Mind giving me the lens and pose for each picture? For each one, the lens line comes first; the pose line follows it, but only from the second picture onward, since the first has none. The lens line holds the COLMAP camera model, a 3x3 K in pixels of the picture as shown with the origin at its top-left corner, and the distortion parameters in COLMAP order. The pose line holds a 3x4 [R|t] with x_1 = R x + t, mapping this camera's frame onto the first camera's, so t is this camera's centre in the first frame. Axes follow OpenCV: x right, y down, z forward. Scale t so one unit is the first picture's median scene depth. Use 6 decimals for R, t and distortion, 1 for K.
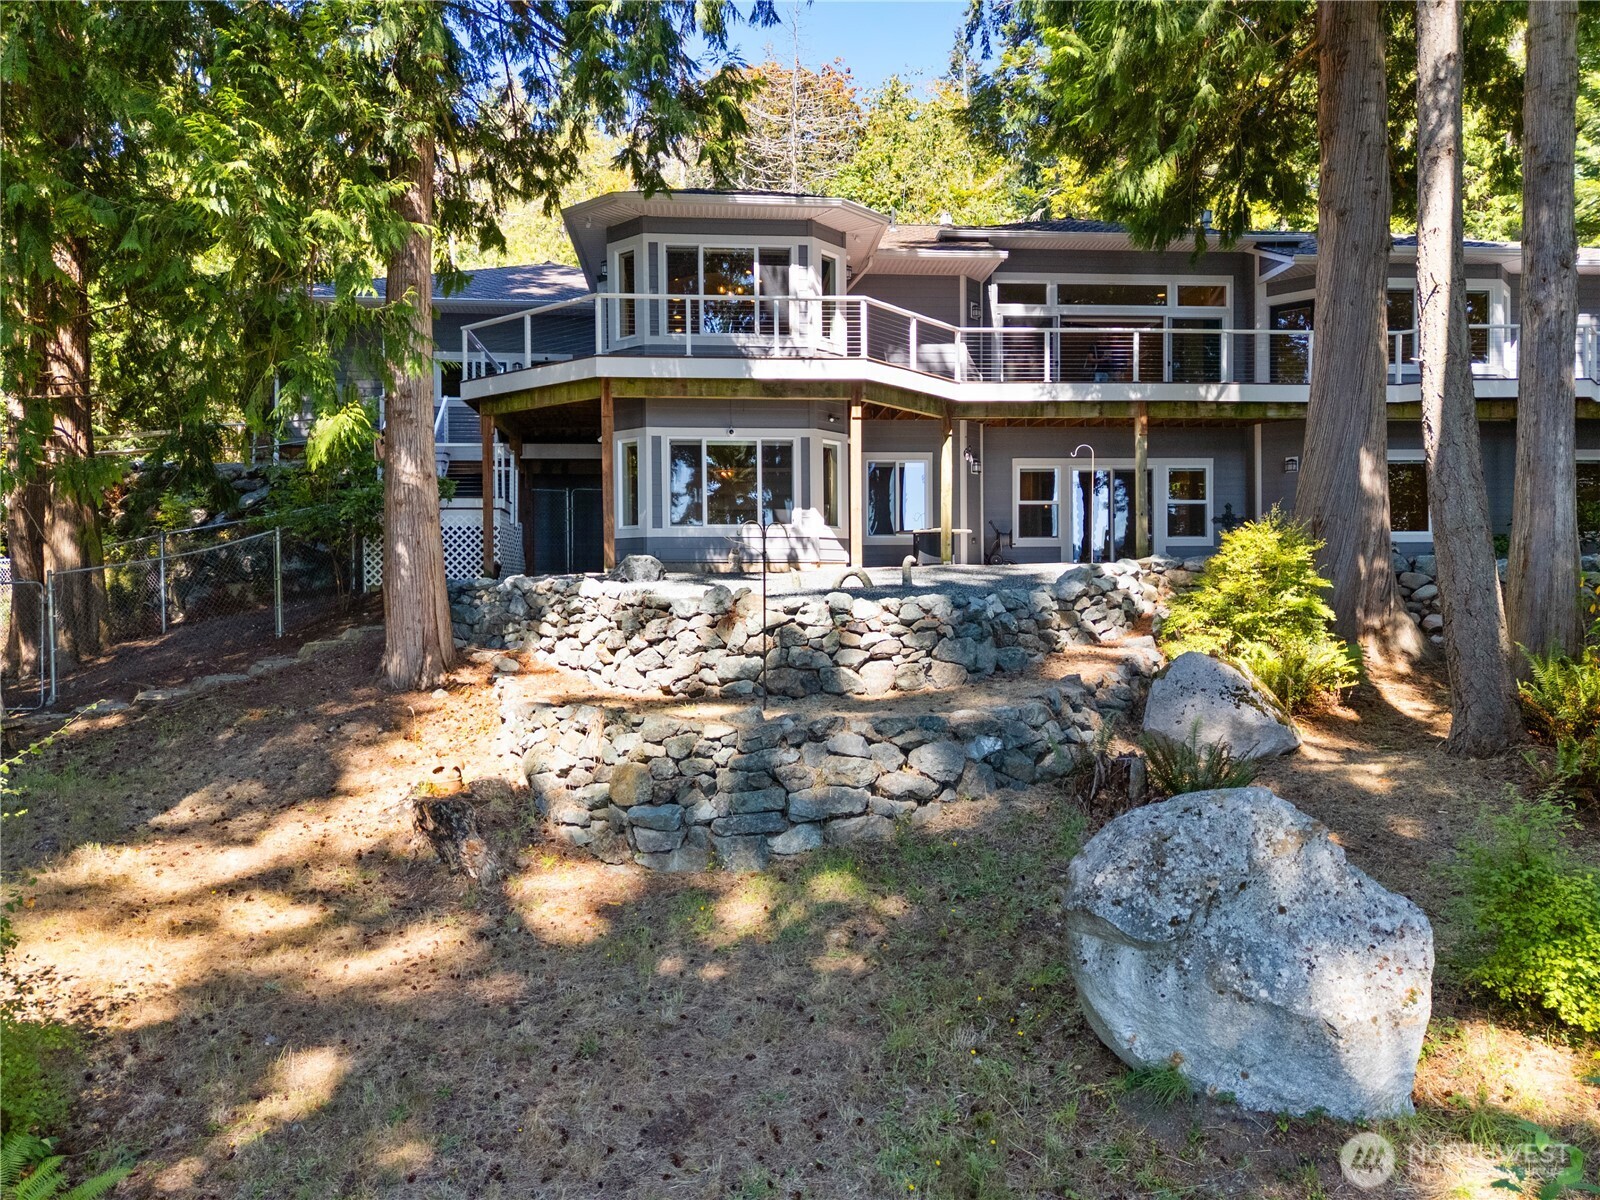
lens RADIAL K [[1181.8, 0, 789.2], [0, 1181.8, 619.4], [0, 0, 1]] dist [0.069629, -0.096510]
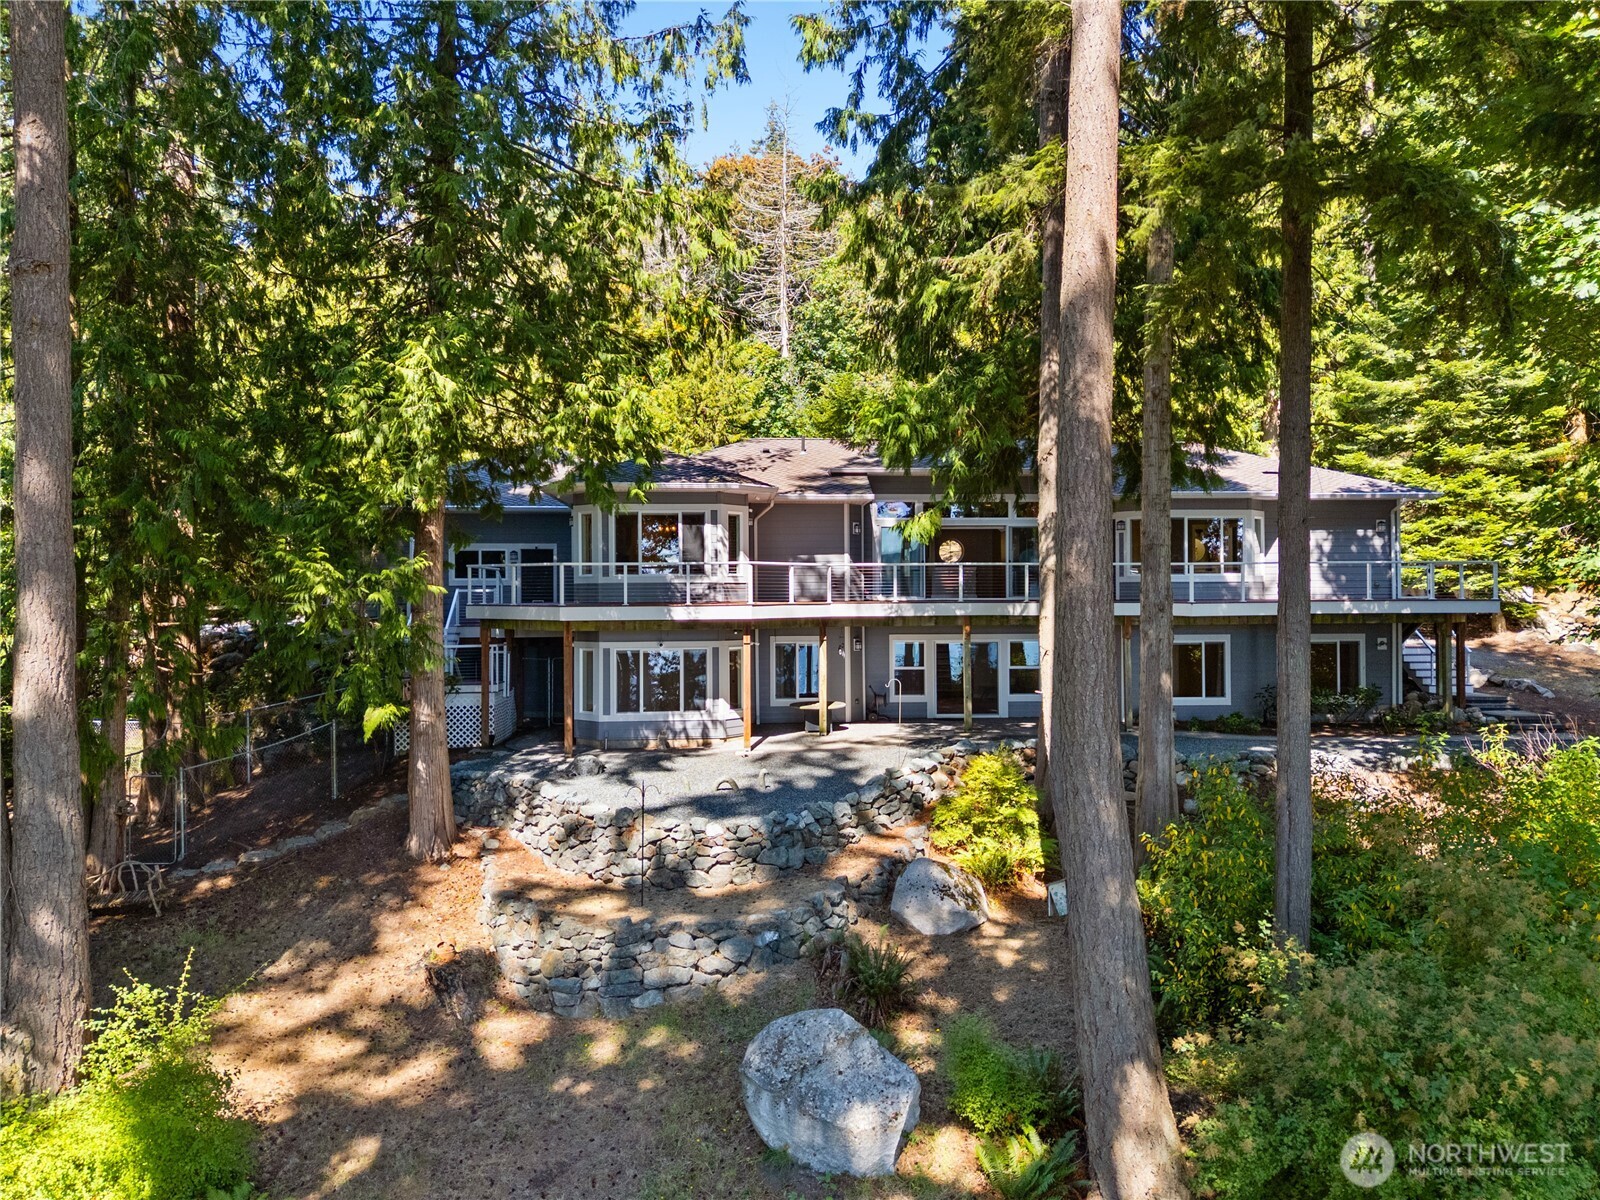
lens RADIAL K [[1161.0, 0, 800.0], [0, 1161.0, 600.0], [0, 0, 1]] dist [0.023301, -0.048922]
pose [[0.999987, 0.002211, -0.004513, 0.194824], [-0.002318, 0.999714, -0.023788, -0.293503], [0.004459, 0.023798, 0.999707, -0.575506]]
